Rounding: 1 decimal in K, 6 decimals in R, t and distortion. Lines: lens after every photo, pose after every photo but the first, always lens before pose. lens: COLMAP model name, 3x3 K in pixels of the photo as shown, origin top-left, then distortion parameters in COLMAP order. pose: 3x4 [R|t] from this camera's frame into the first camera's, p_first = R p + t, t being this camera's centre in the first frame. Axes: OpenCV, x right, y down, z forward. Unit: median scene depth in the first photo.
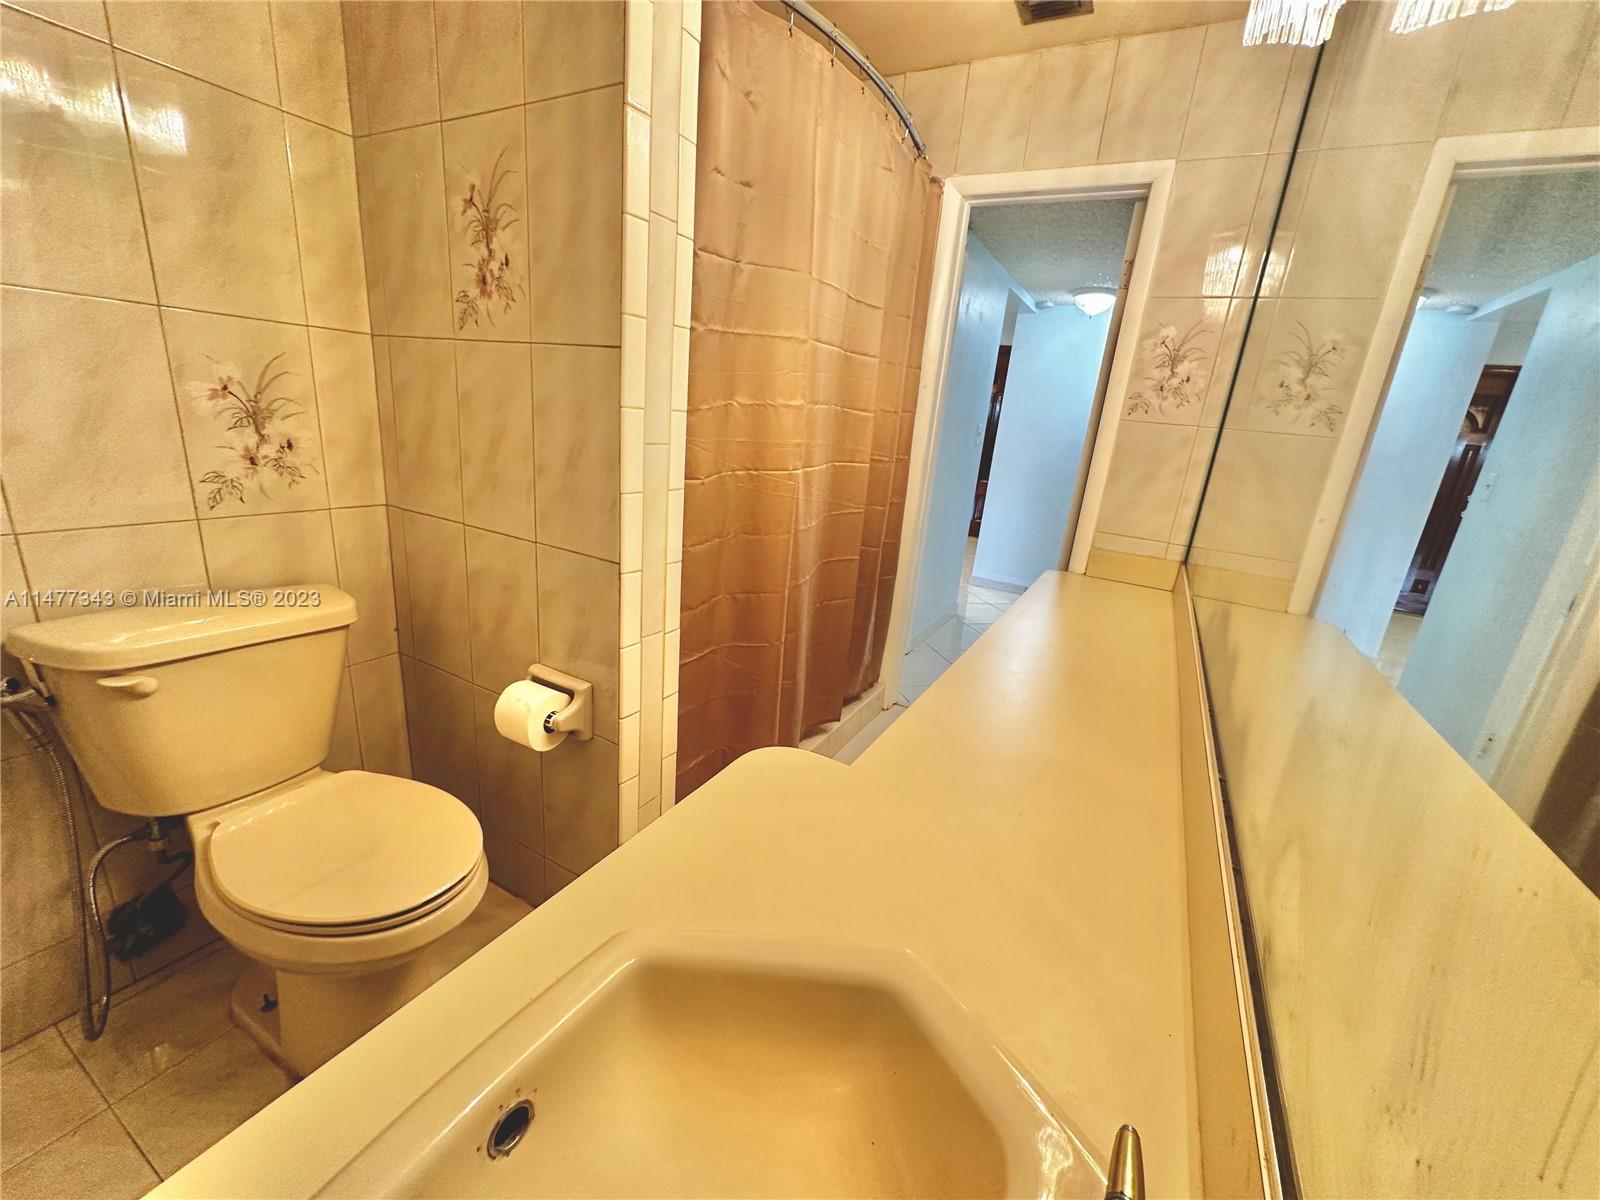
lens RADIAL K [[637.5, 0, 807.0], [0, 637.5, 605.0], [0, 0, 1]] dist [-0.003086, 0.000113]
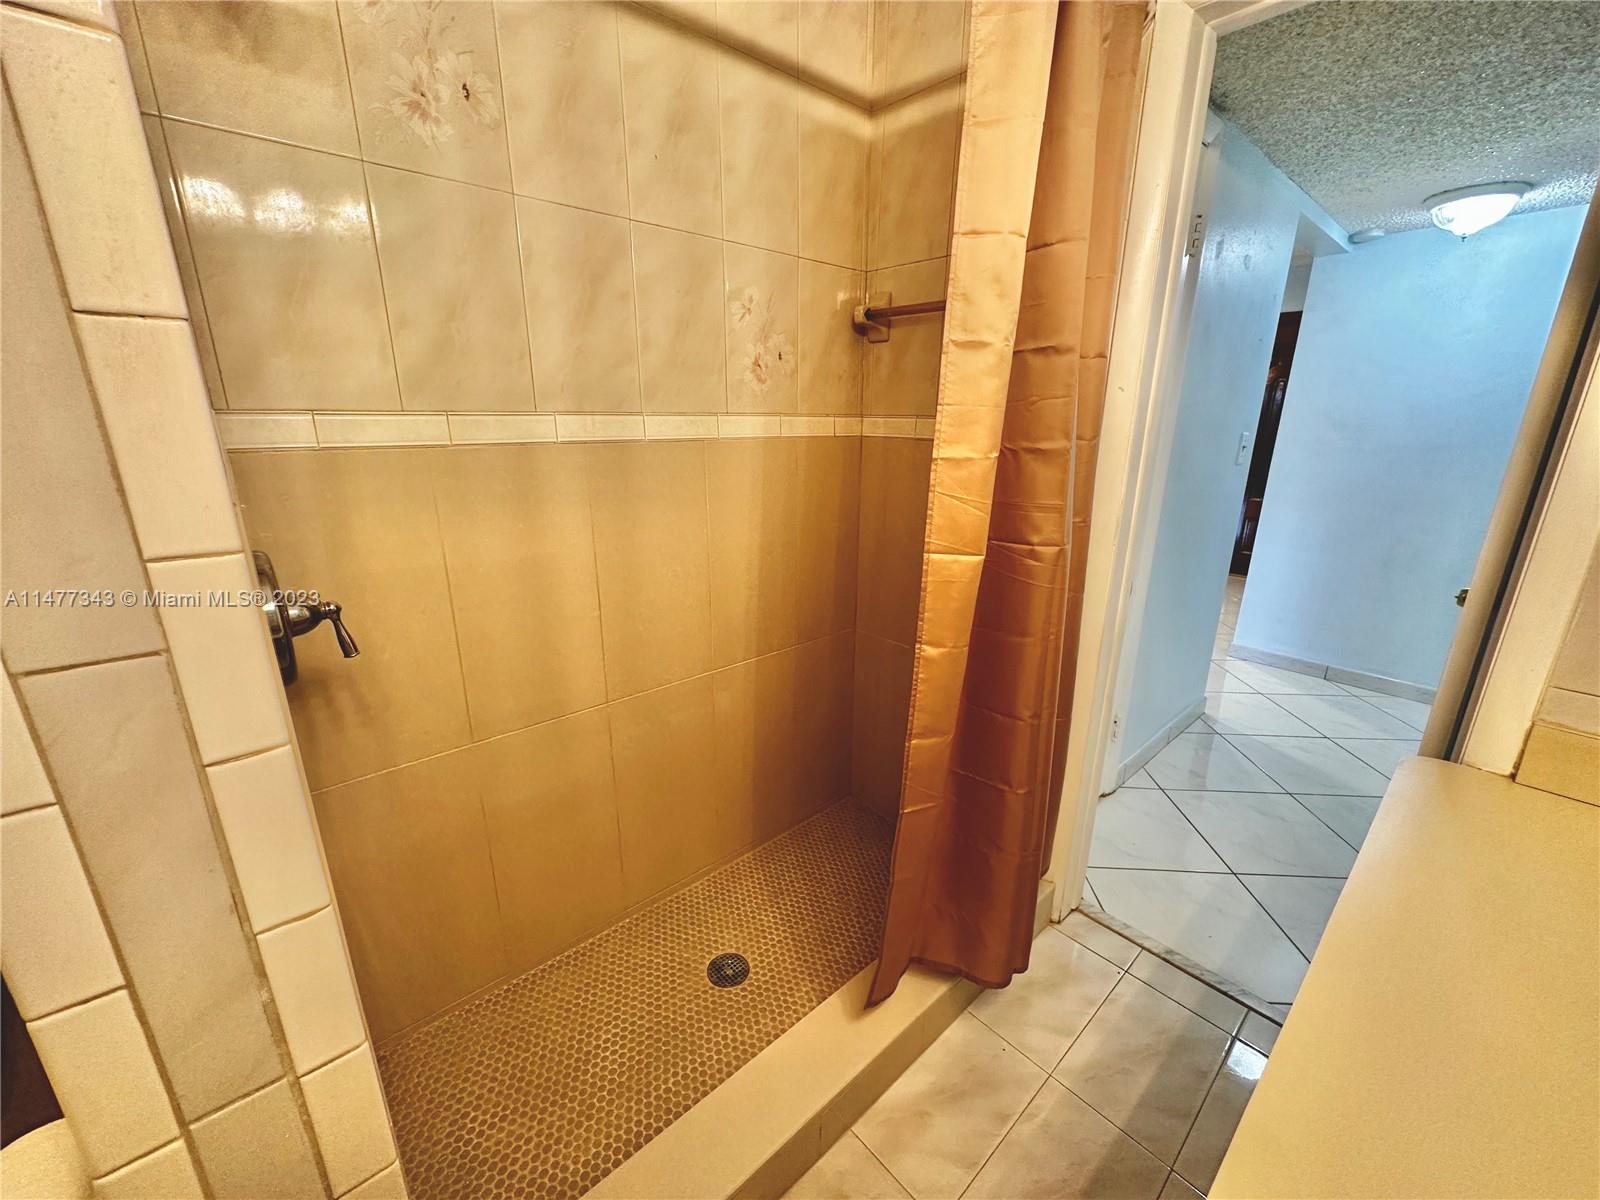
lens RADIAL K [[637.5, 0, 795.7], [0, 637.5, 604.0], [0, 0, 1]] dist [-0.003086, 0.000113]
pose [[0.936933, 0.012586, -0.349281, 0.067815], [-0.021350, 0.999546, -0.021251, -0.080535], [0.348855, 0.027368, 0.936777, 0.226298]]
